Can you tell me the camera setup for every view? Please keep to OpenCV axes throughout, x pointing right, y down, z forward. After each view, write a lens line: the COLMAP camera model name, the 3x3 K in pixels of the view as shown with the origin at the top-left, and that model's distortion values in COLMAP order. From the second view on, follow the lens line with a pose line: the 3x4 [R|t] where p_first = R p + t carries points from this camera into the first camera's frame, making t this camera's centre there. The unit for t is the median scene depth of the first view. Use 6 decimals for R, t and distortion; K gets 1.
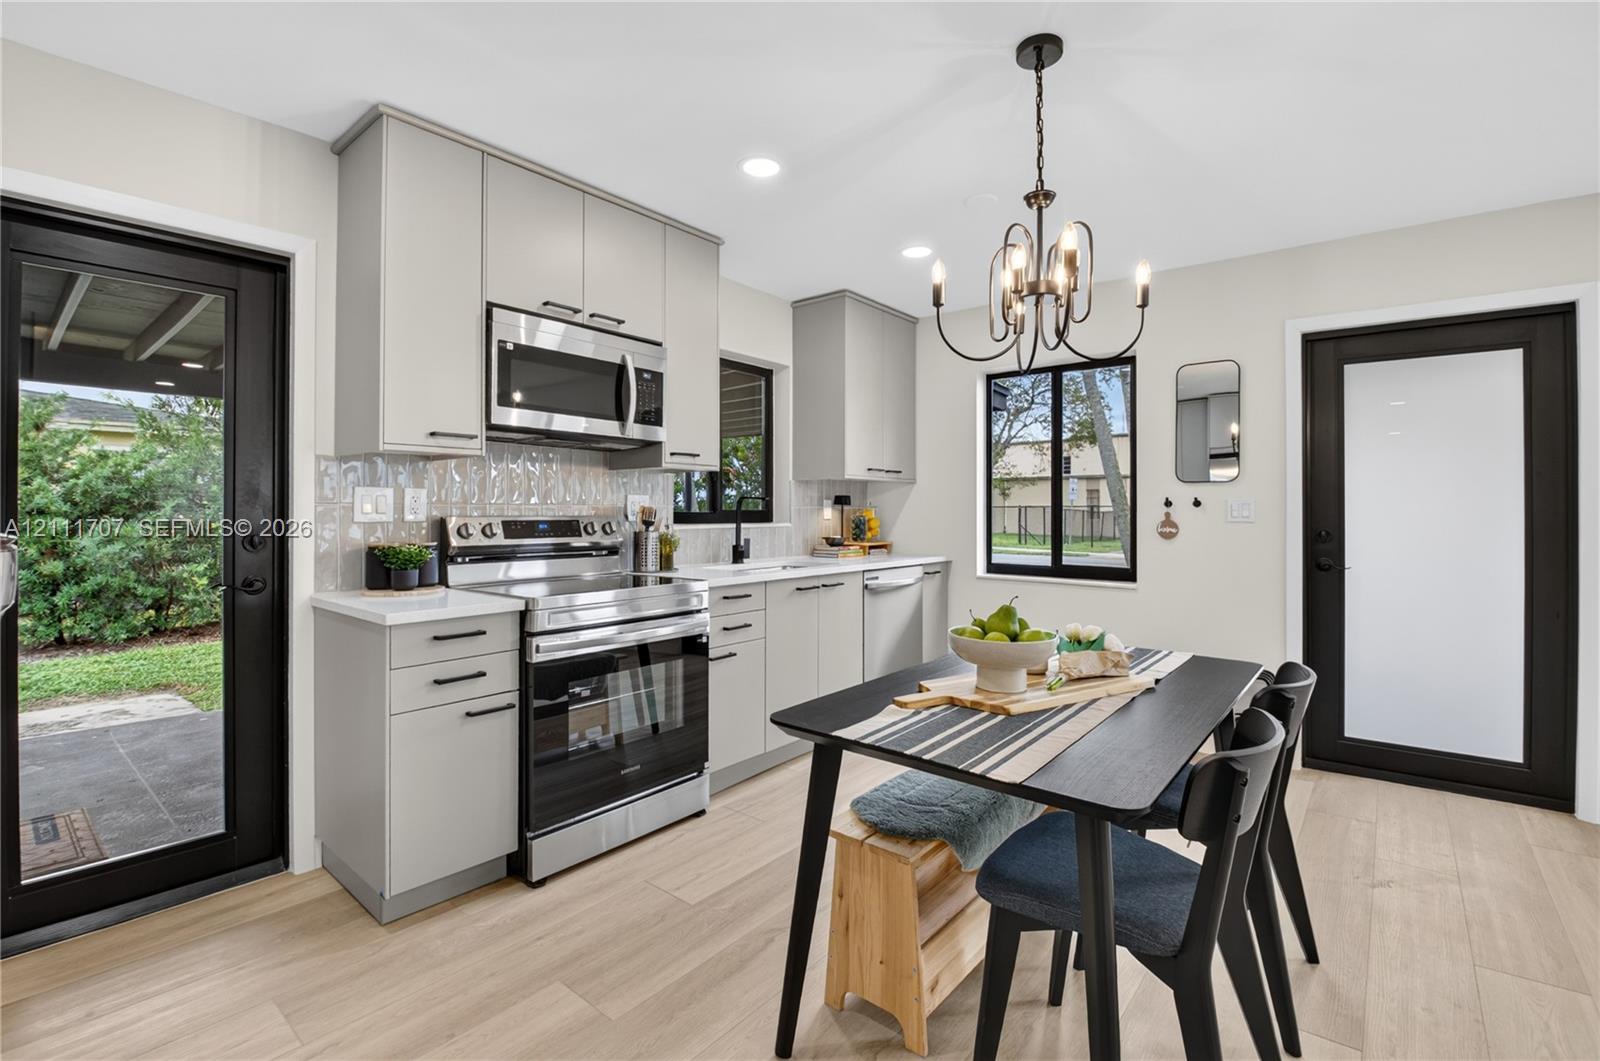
lens RADIAL K [[716.1, 0, 804.5], [0, 716.1, 506.0], [0, 0, 1]] dist [-0.005333, -0.009941]
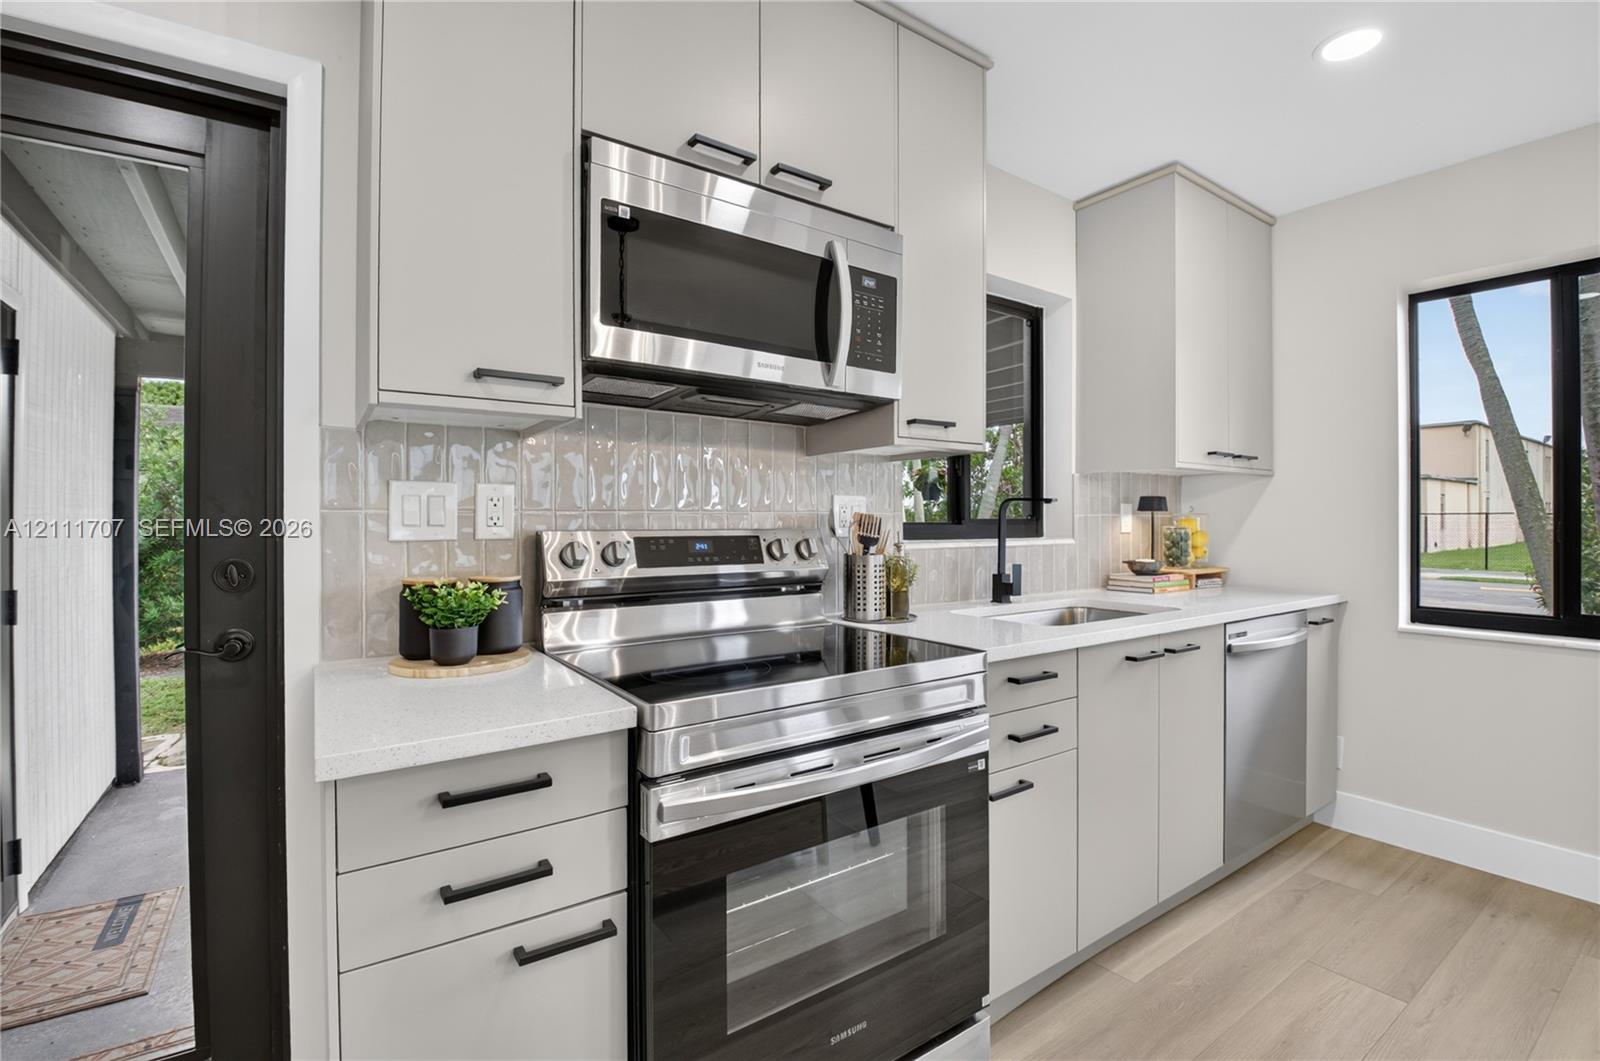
lens RADIAL K [[716.1, 0, 800.9], [0, 716.1, 518.6], [0, 0, 1]] dist [-0.005333, -0.009941]
pose [[0.962321, -0.002581, -0.271902, -0.118910], [0.003772, 0.999985, 0.003859, 0.002490], [0.271888, -0.004739, 0.962317, 0.438443]]
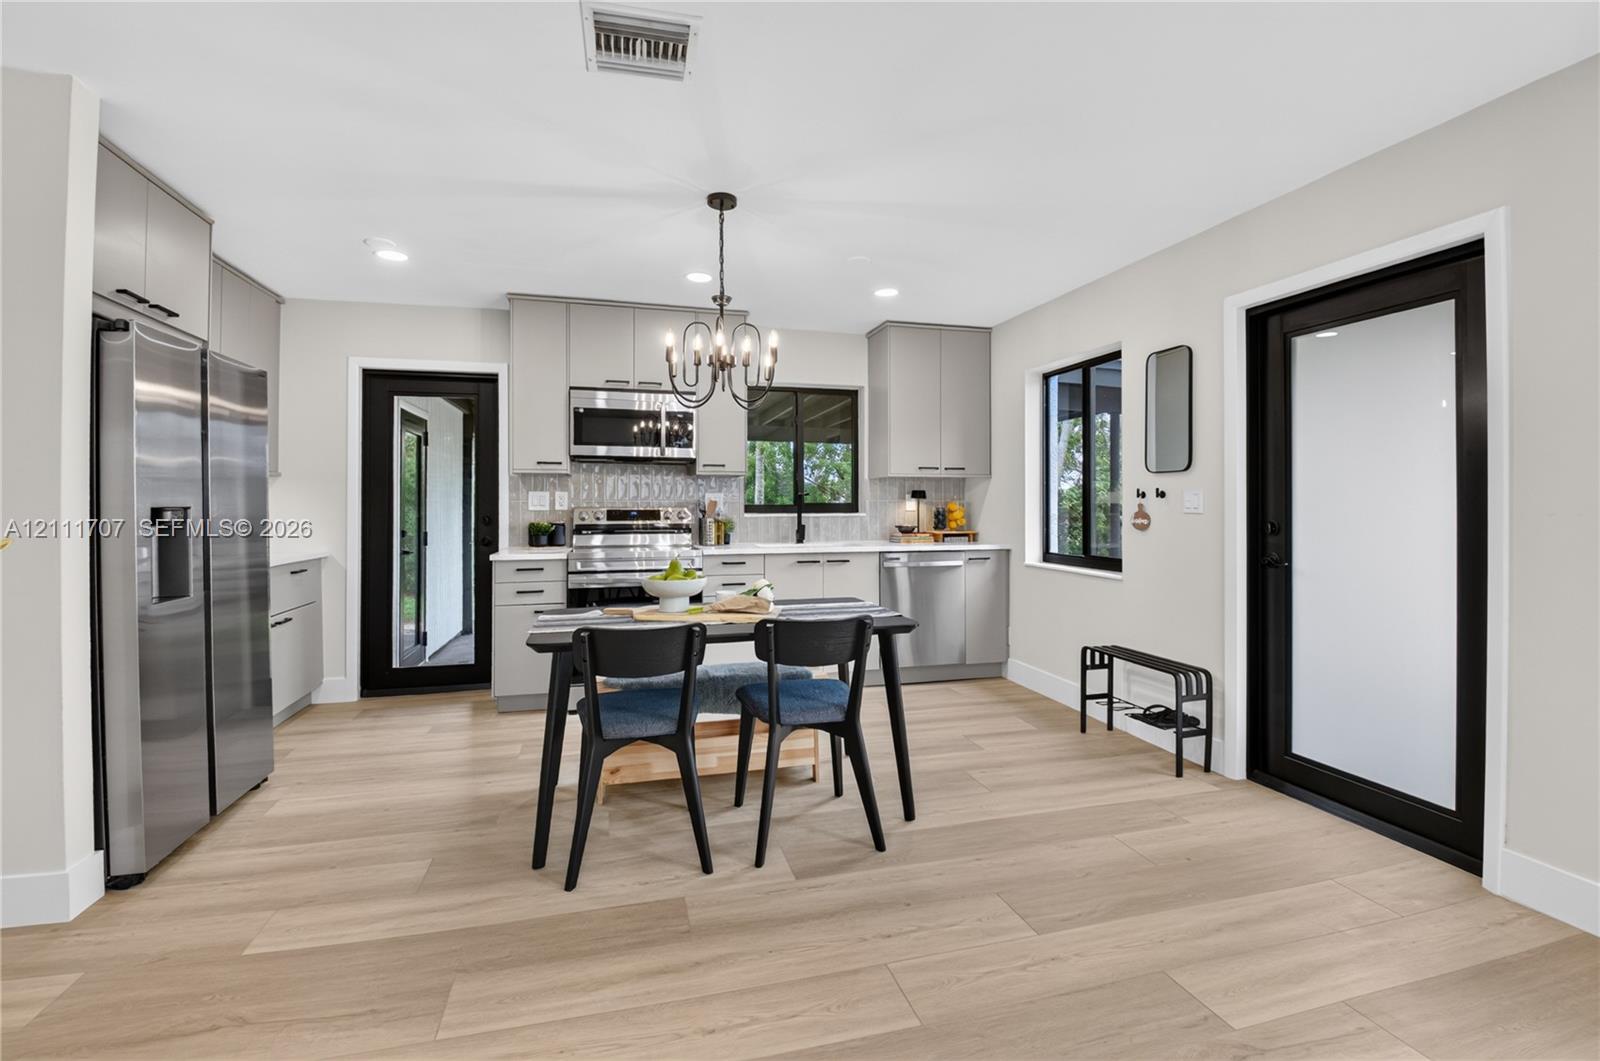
lens RADIAL K [[716.1, 0, 804.9], [0, 716.1, 508.0], [0, 0, 1]] dist [-0.005333, -0.009941]
pose [[0.816295, -0.000406, -0.577635, 0.881089], [0.007062, 0.999932, 0.009277, 0.003039], [0.577592, -0.011652, 0.816243, -0.097640]]
